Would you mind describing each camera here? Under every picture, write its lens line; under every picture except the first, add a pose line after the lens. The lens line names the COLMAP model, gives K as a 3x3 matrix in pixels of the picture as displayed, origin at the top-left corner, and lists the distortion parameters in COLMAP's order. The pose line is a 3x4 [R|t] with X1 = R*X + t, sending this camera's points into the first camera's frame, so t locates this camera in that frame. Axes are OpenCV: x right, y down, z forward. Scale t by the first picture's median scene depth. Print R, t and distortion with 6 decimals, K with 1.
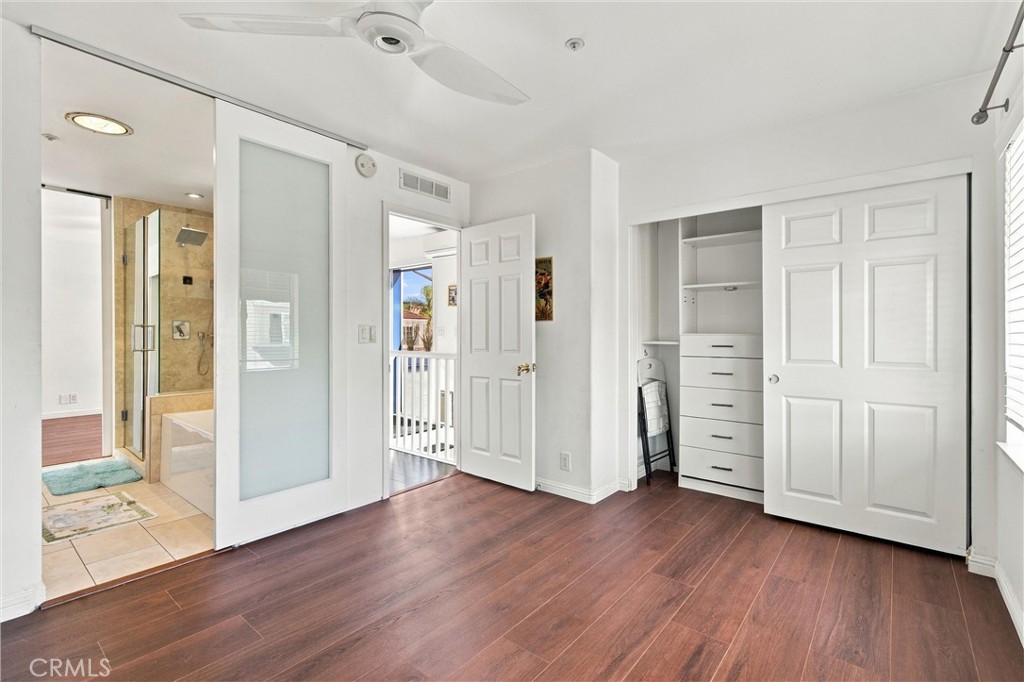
lens RADIAL K [[469.4, 0, 506.0], [0, 469.4, 331.3], [0, 0, 1]] dist [0.000783, 0.000106]
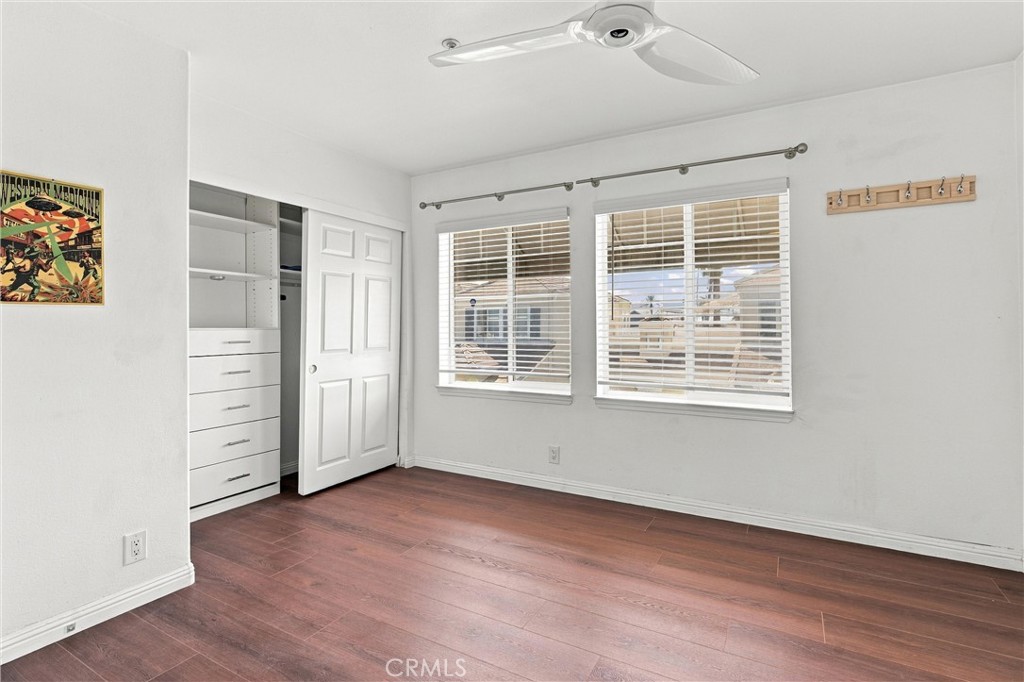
lens RADIAL K [[505.0, 0, 487.5], [0, 505.0, 329.5], [0, 0, 1]] dist [0.001413, 0.000129]
pose [[-0.152928, -0.003875, 0.988230, -0.550954], [0.001844, 0.999989, 0.004206, 0.003829], [-0.988236, 0.002466, -0.152919, 0.645703]]
